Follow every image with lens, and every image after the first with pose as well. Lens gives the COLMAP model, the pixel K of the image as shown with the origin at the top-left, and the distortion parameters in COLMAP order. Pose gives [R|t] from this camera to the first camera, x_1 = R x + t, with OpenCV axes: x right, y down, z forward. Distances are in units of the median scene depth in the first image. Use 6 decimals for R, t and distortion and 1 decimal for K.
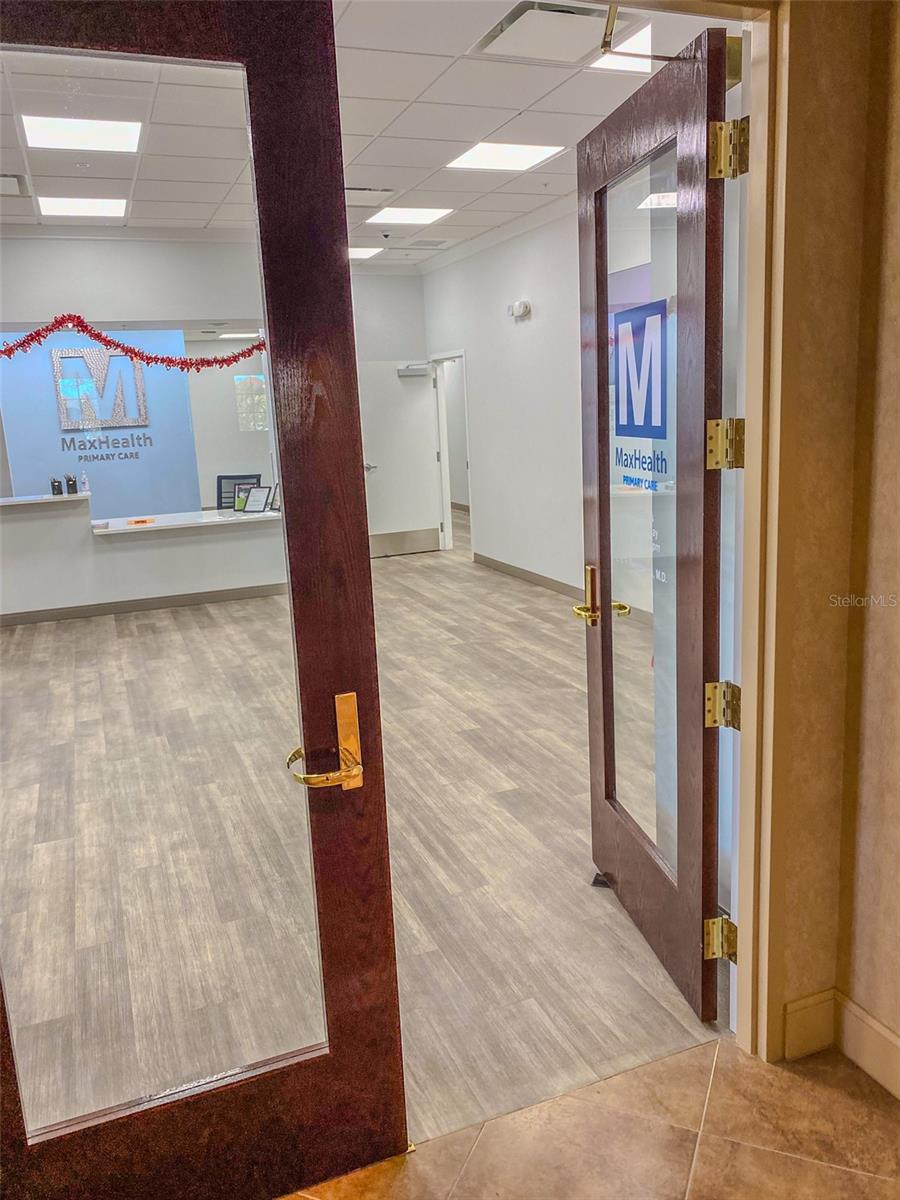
lens RADIAL K [[909.1, 0, 465.5], [0, 909.1, 594.3], [0, 0, 1]] dist [0.003974, -0.002839]
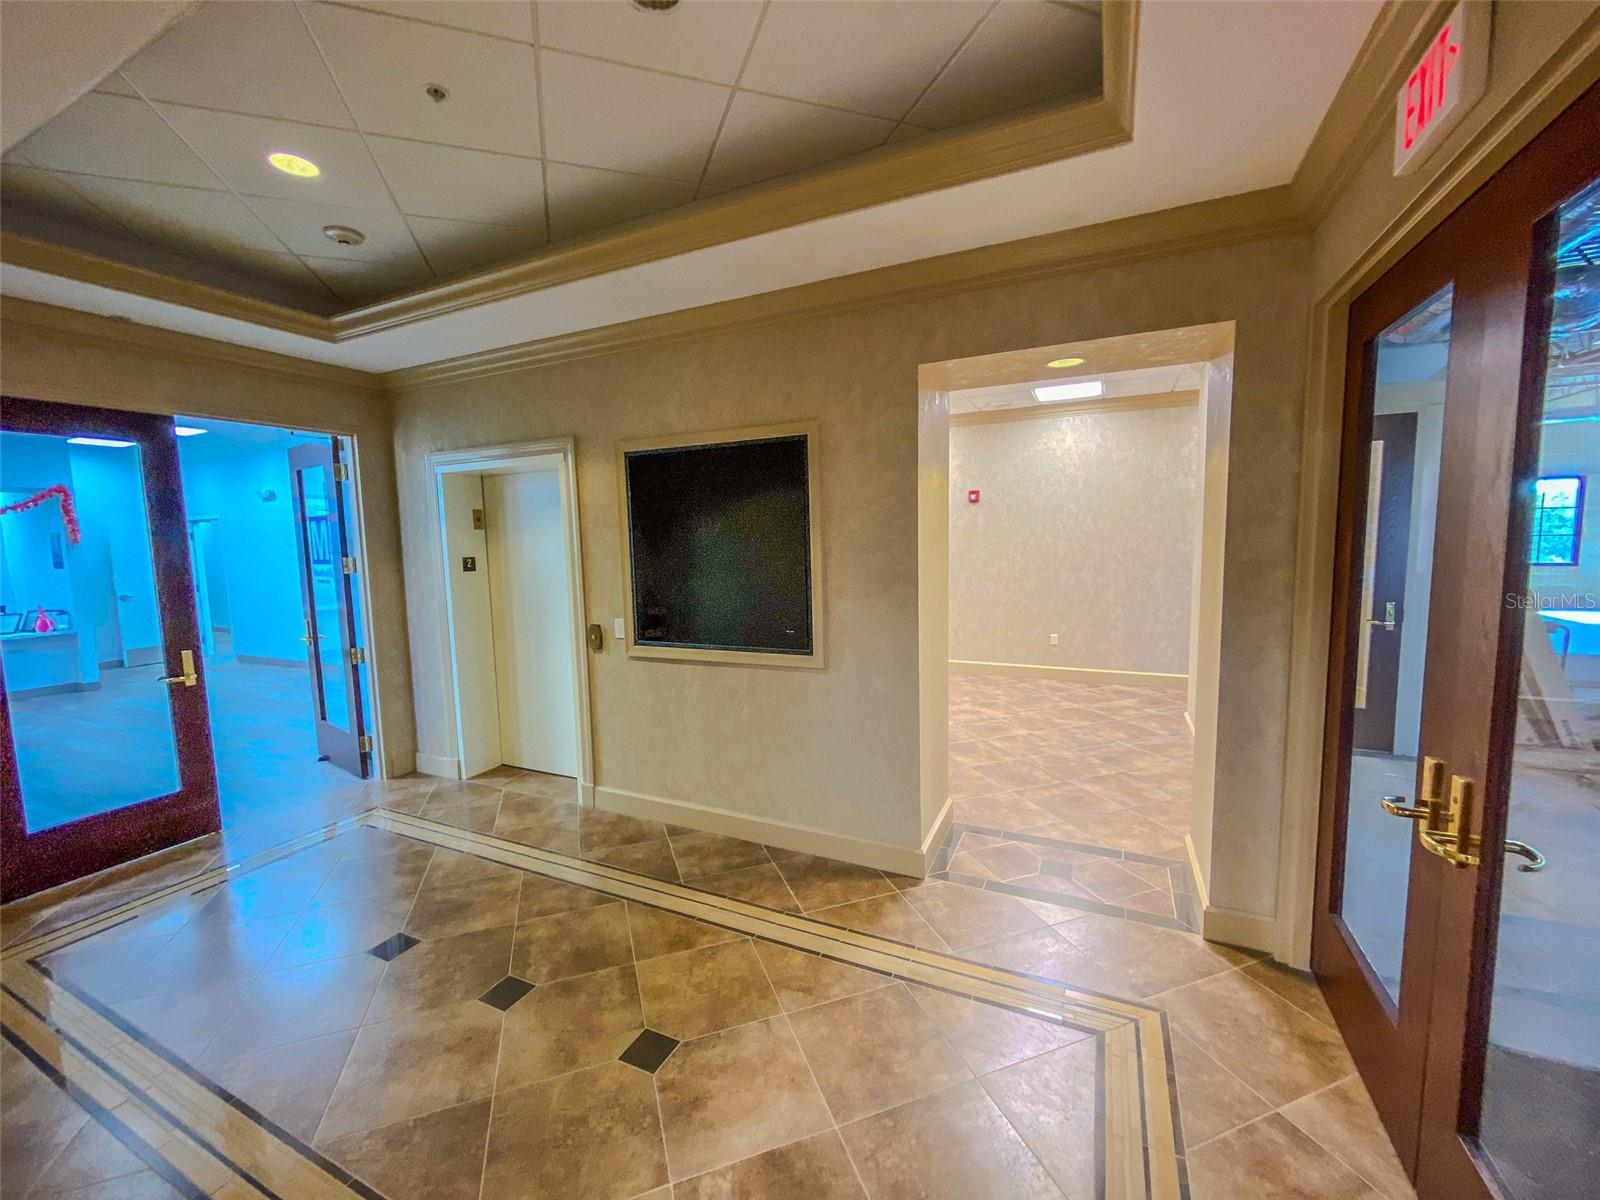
lens RADIAL K [[647.3, 0, 794.9], [0, 647.3, 599.1], [0, 0, 1]] dist [-0.003562, -0.000380]
pose [[0.743814, -0.038366, 0.667285, -0.044411], [0.129542, 0.987696, -0.087611, 0.292147], [-0.655713, 0.151608, 0.739632, -1.375060]]
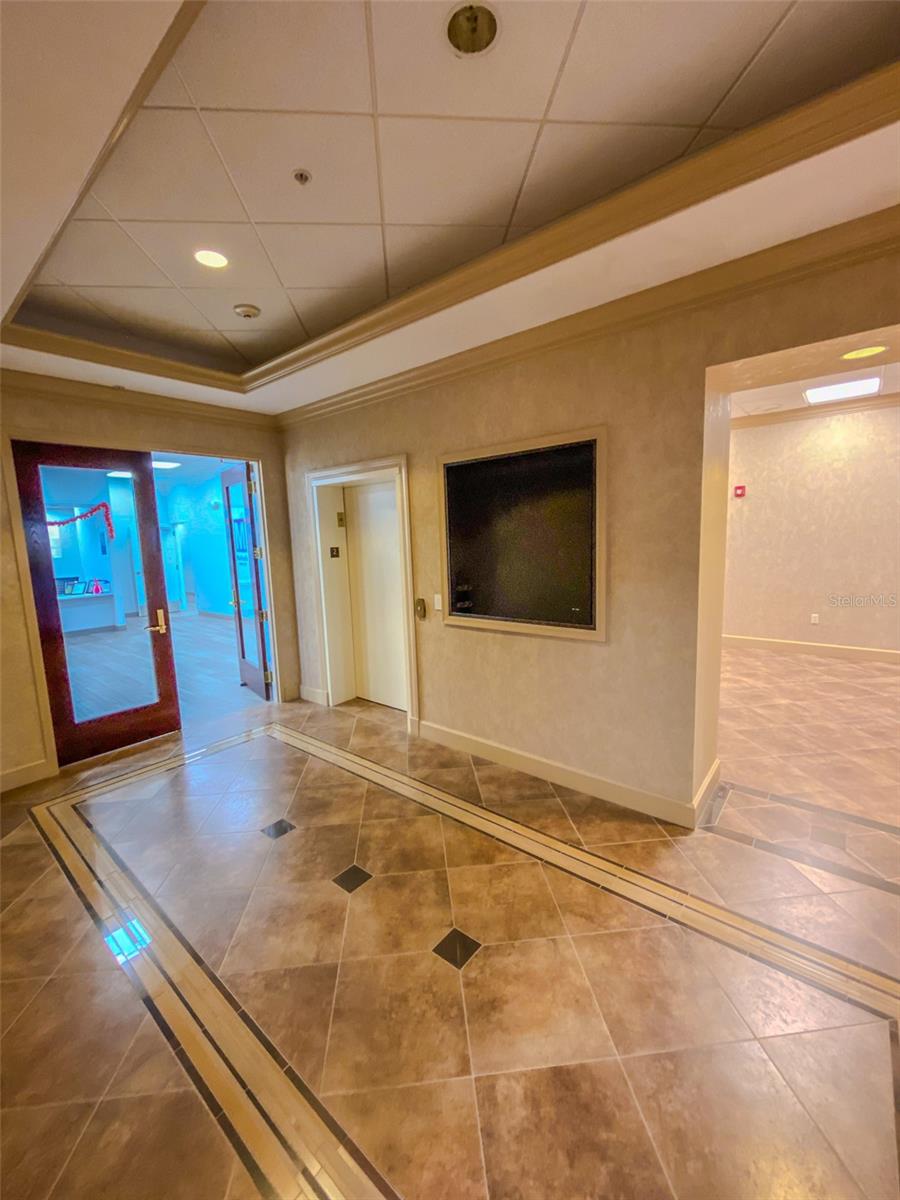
lens RADIAL K [[483.7, 0, 450.0], [0, 483.7, 600.0], [0, 0, 1]] dist [0.009013, -0.000113]
pose [[0.883654, -0.050047, 0.465458, 0.010806], [0.092618, 0.993306, -0.069030, 0.270707], [-0.458887, 0.104109, 0.882374, -1.277413]]
